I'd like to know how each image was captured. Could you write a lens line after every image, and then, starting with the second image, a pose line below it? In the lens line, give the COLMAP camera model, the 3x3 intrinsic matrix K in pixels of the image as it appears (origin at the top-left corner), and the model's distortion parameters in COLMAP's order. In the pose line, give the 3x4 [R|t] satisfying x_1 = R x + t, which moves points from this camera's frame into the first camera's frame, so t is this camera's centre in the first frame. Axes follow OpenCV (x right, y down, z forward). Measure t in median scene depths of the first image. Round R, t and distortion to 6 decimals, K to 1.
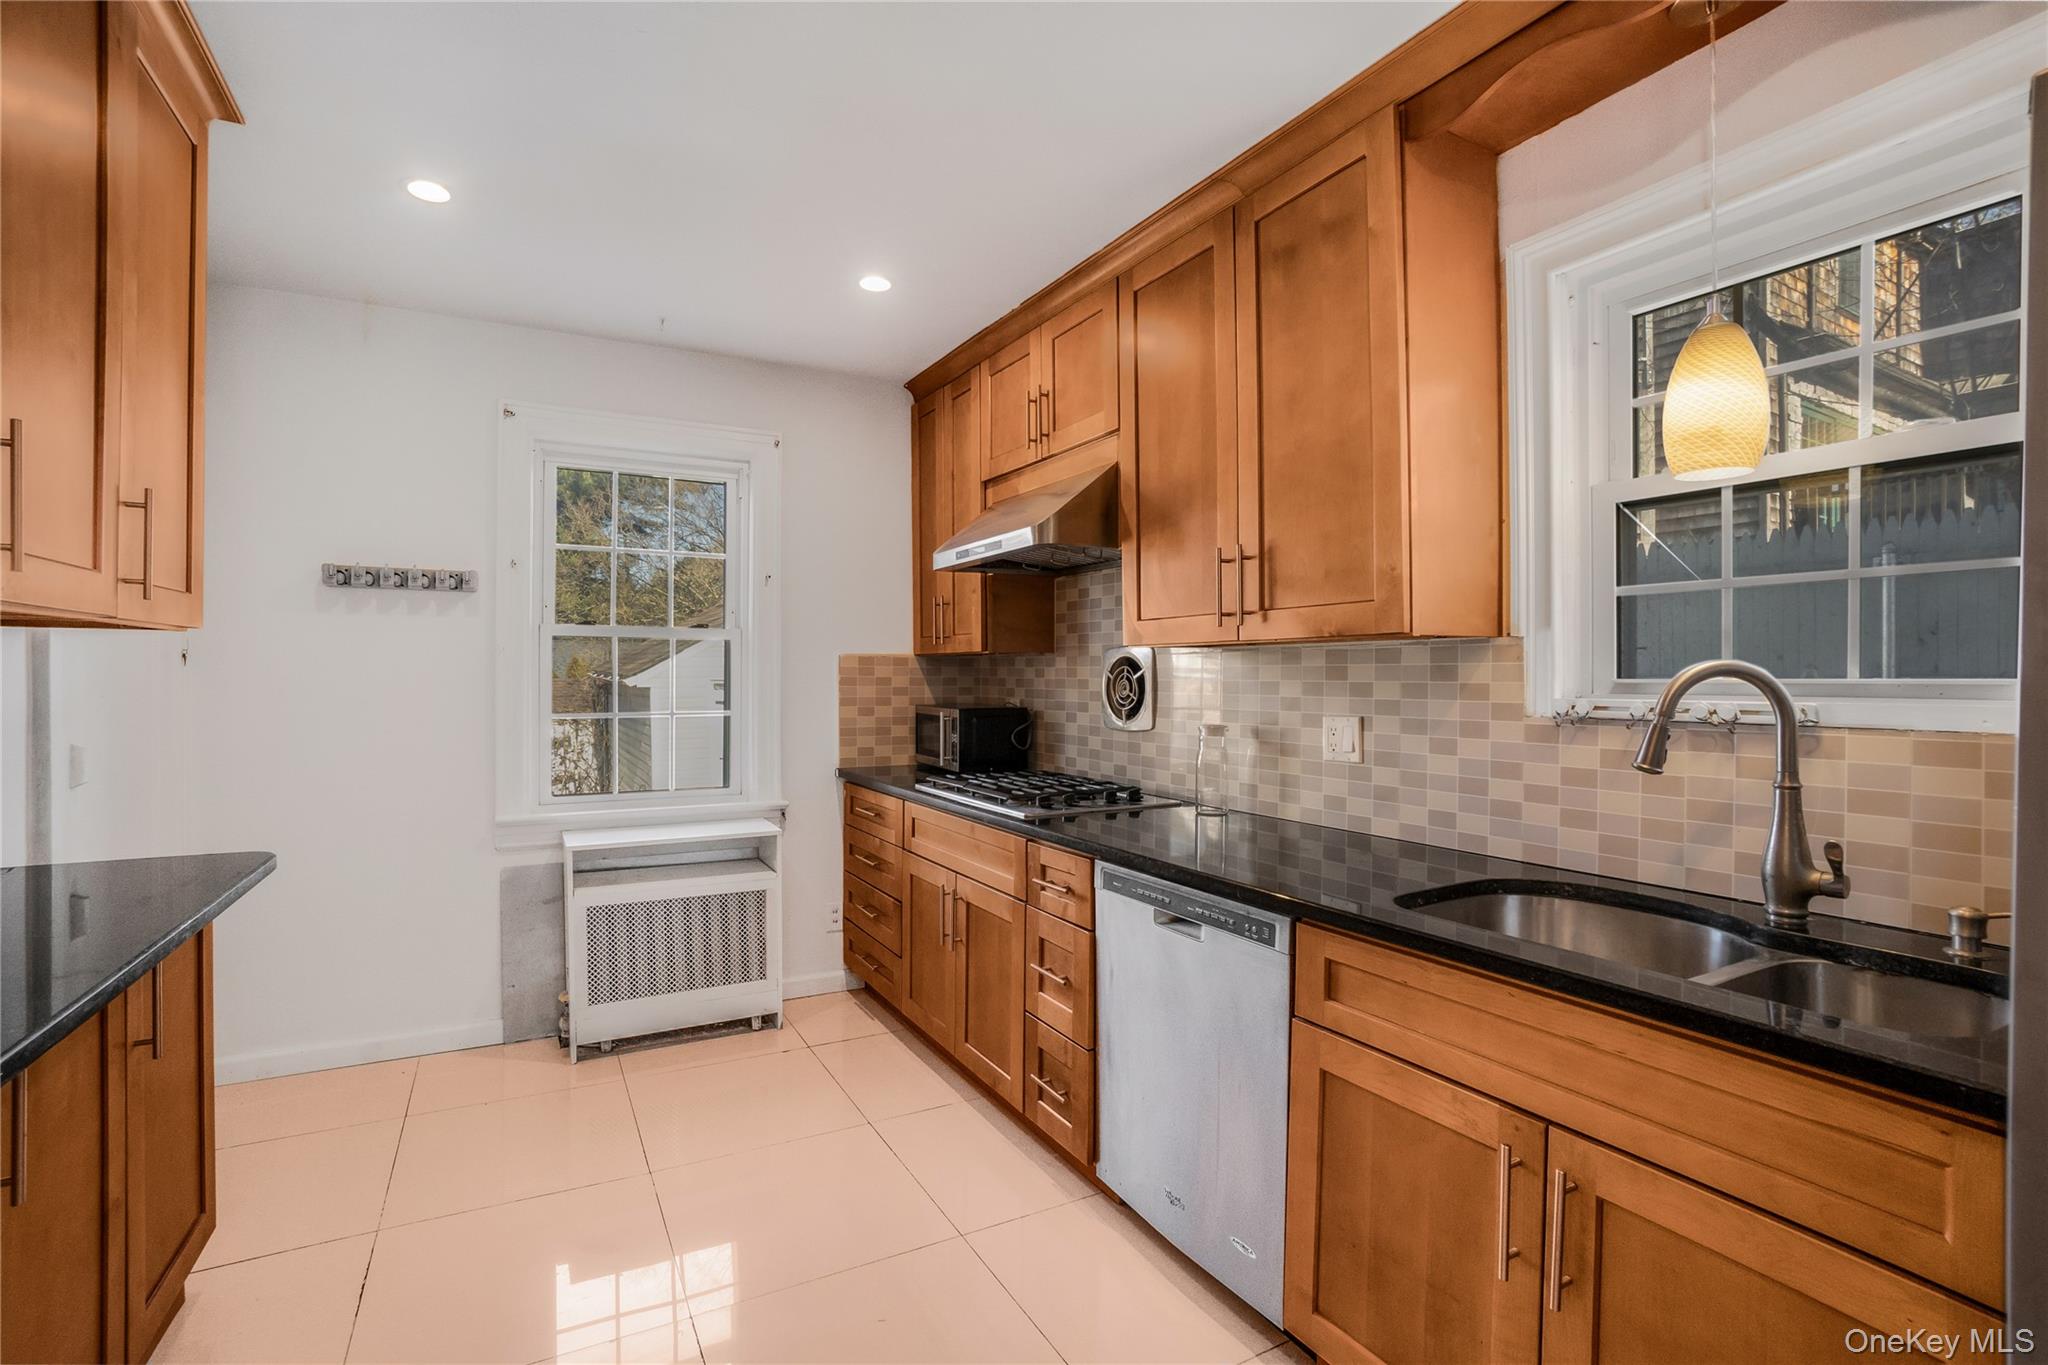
lens RADIAL K [[929.6, 0, 1008.3], [0, 929.6, 679.5], [0, 0, 1]] dist [-0.043963, 0.015298]
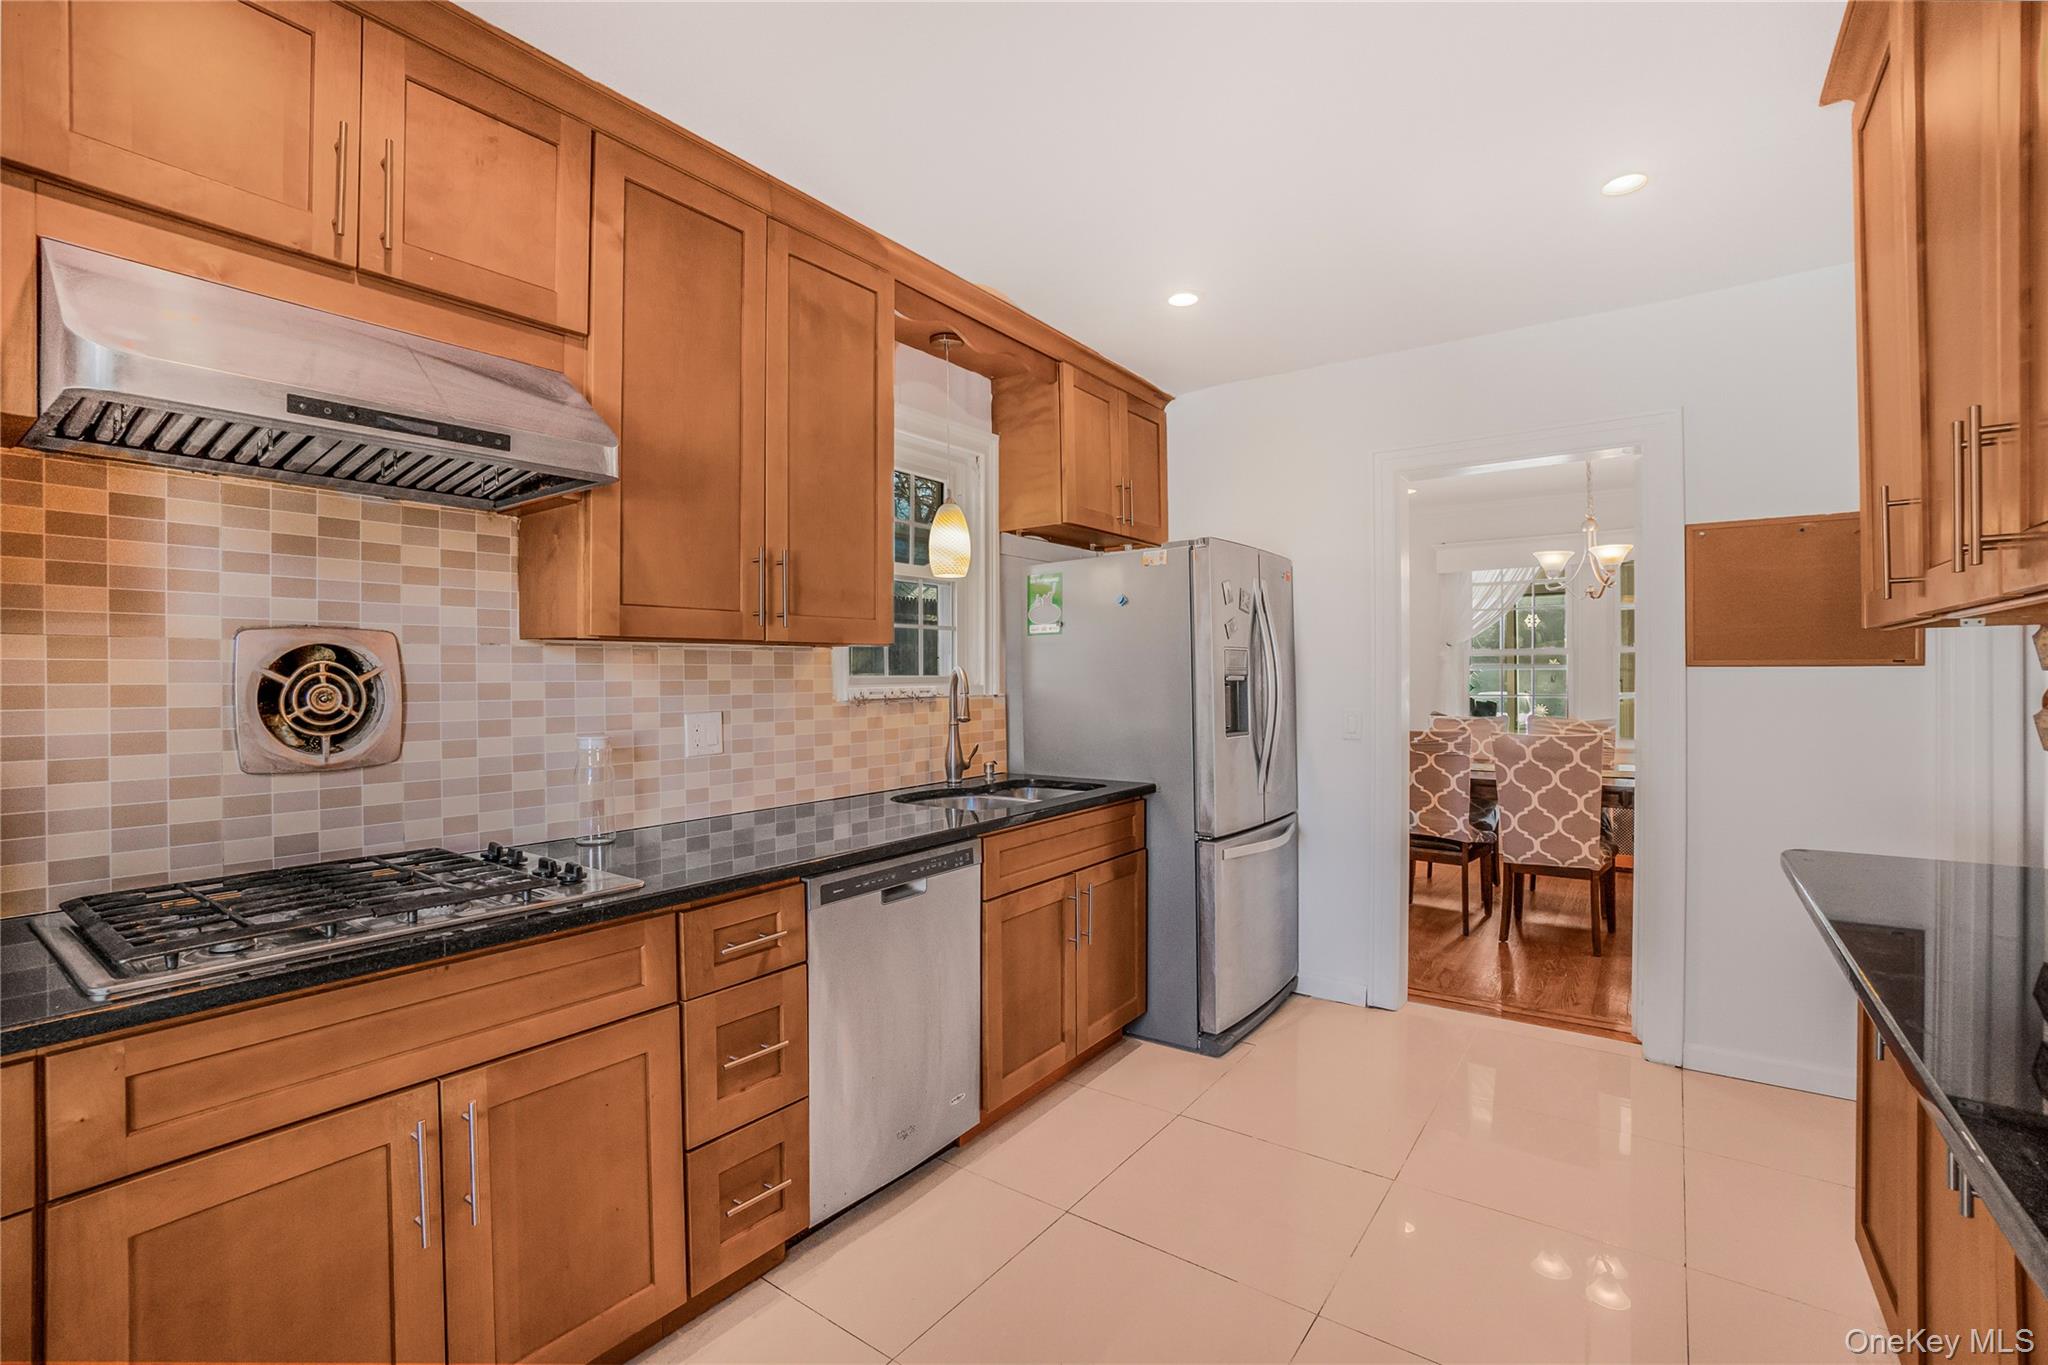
lens RADIAL K [[929.6, 0, 1009.9], [0, 929.6, 674.5], [0, 0, 1]] dist [-0.043963, 0.015298]
pose [[-0.439175, -0.010495, 0.898340, -0.792937], [-0.003872, 0.999945, 0.009790, -0.016995], [-0.898393, 0.000821, -0.439192, 1.203206]]
